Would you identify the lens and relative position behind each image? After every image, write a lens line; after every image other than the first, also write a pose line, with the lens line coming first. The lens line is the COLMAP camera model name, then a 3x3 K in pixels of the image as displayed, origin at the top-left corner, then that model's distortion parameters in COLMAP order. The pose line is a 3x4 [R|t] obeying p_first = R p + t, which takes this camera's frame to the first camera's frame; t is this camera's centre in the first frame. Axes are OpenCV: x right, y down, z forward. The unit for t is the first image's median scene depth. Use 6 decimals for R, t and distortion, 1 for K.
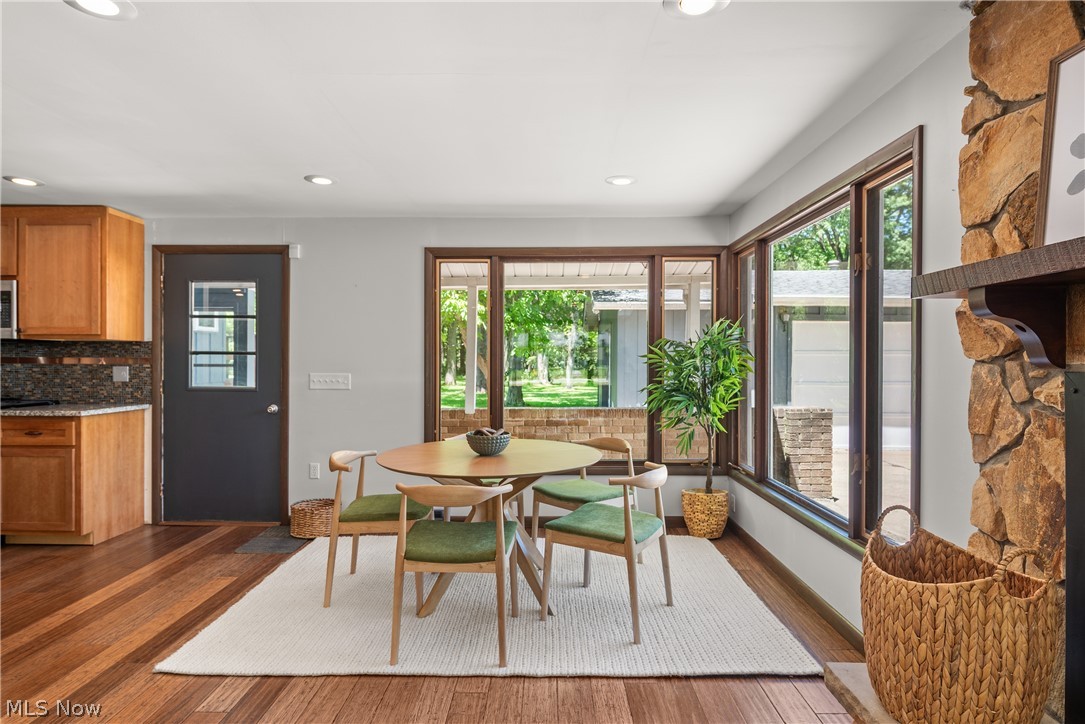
lens RADIAL K [[601.8, 0, 540.6], [0, 601.8, 365.6], [0, 0, 1]] dist [0.014082, -0.009099]
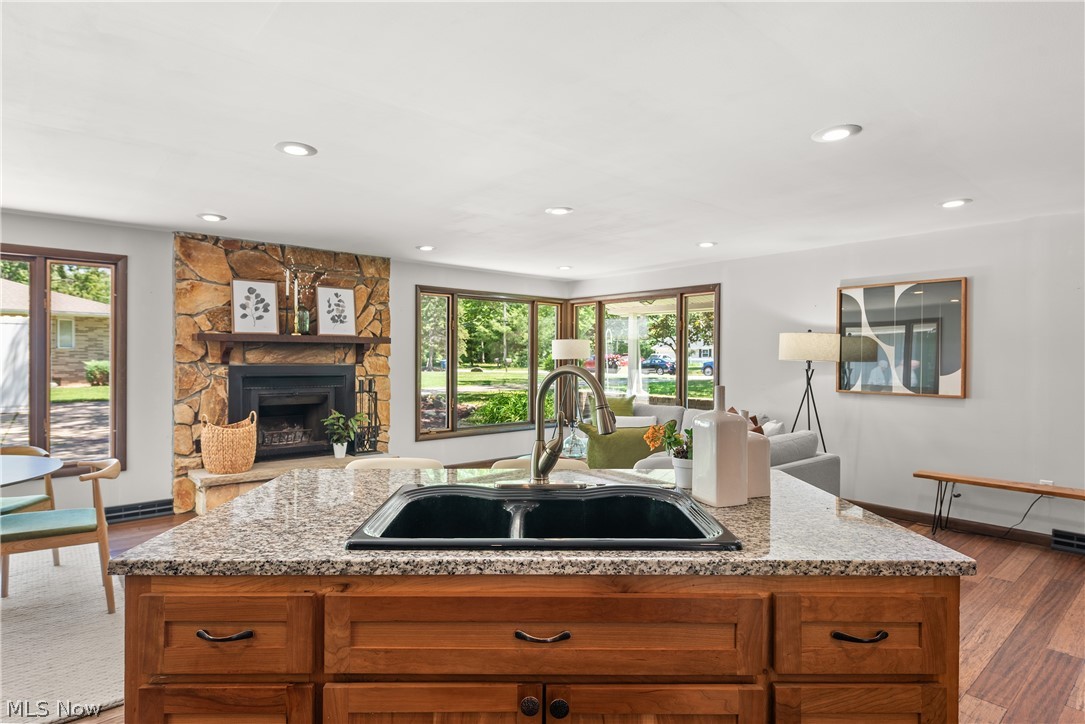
lens RADIAL K [[576.0, 0, 534.3], [0, 576.0, 359.1], [0, 0, 1]] dist [0.019311, -0.007062]
pose [[-0.667380, -0.008791, 0.744665, -0.988656], [0.000838, 0.999921, 0.012555, -0.023650], [-0.744717, 0.009003, -0.667320, 0.668084]]
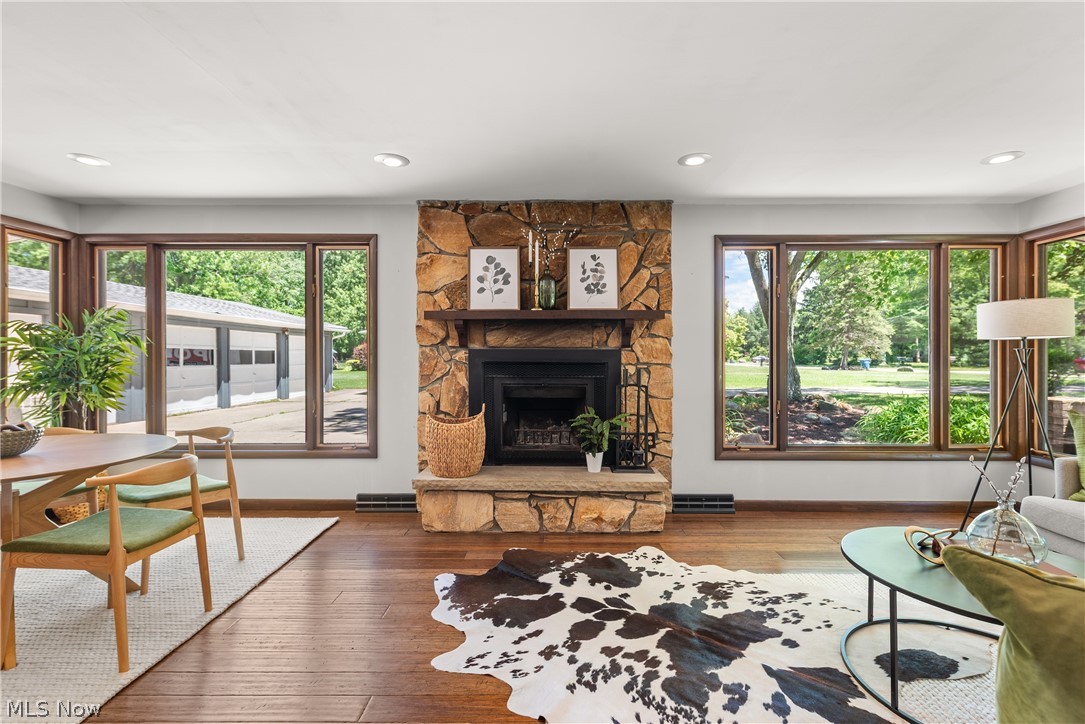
lens RADIAL K [[509.3, 0, 550.4], [0, 509.3, 355.3], [0, 0, 1]] dist [0.010858, -0.003182]
pose [[-0.015211, -0.001682, 0.999883, -0.593941], [0.010037, 0.999948, 0.001835, 0.014433], [-0.999834, 0.010063, -0.015193, 0.216053]]
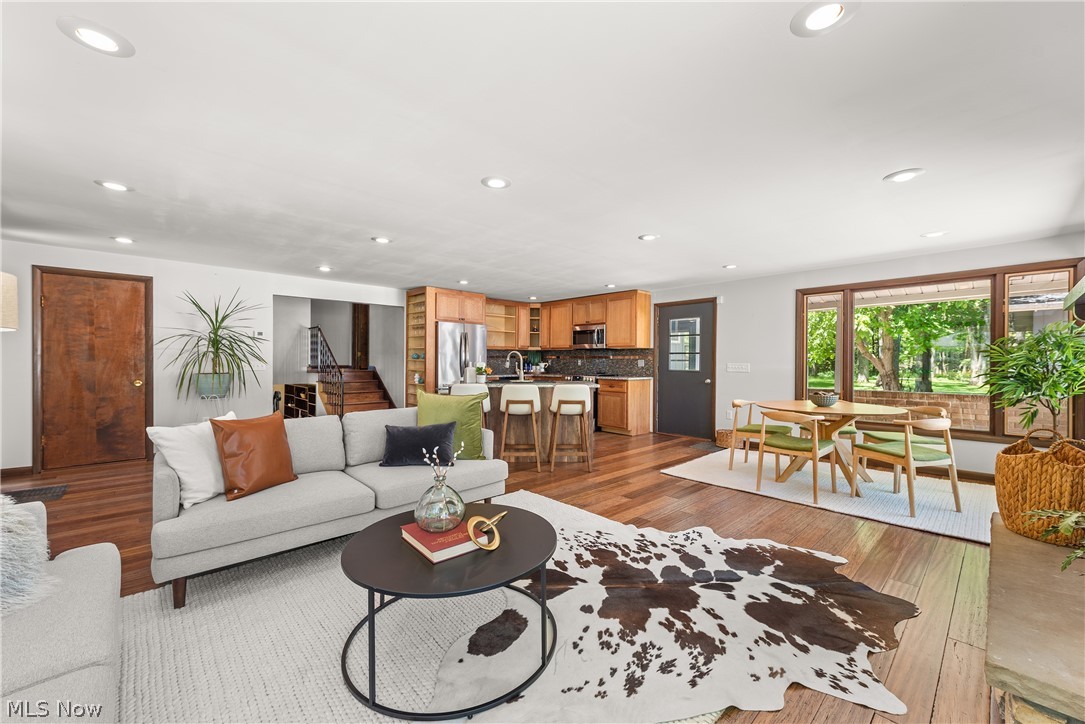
lens RADIAL K [[428.1, 0, 535.2], [0, 428.1, 362.8], [0, 0, 1]] dist [0.010568, -0.002138]
pose [[0.686801, 0.003680, -0.726836, 0.194511], [-0.008672, 0.999957, -0.003131, 0.022031], [0.726794, 0.008453, 0.686804, -0.386816]]
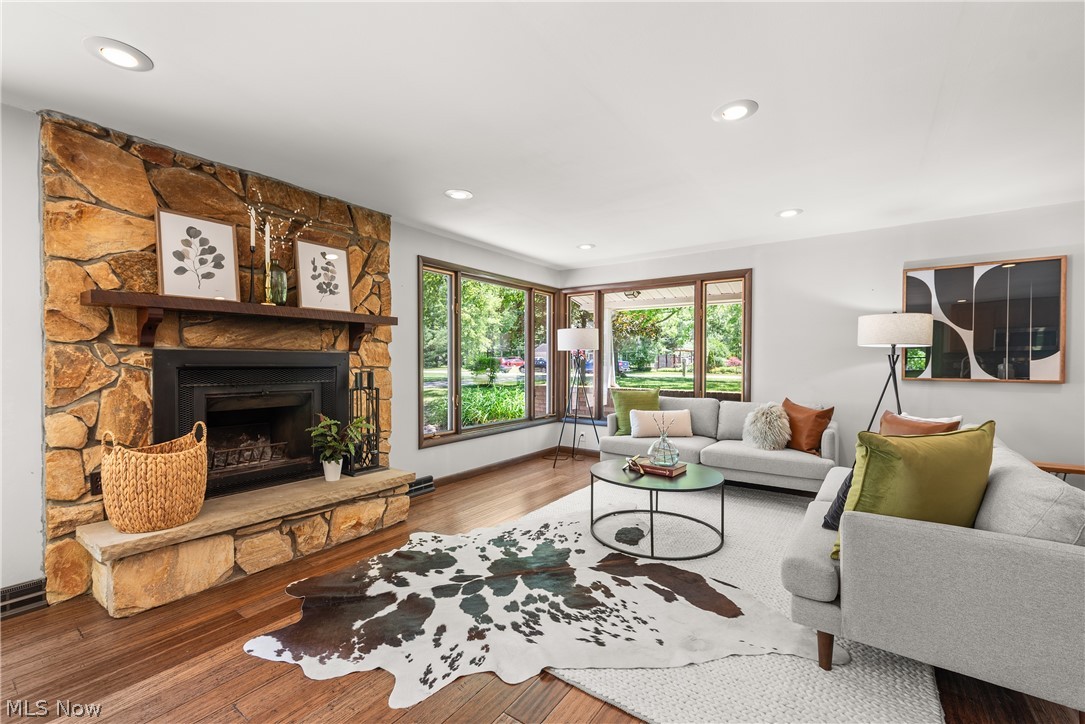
lens RADIAL K [[457.5, 0, 543.0], [0, 457.5, 366.5], [0, 0, 1]] dist [0.004294, -0.001760]
pose [[-0.827980, -0.011634, 0.560637, -0.430244], [0.001340, 0.999741, 0.022724, 0.012990], [-0.560756, 0.019566, -0.827750, 0.549181]]
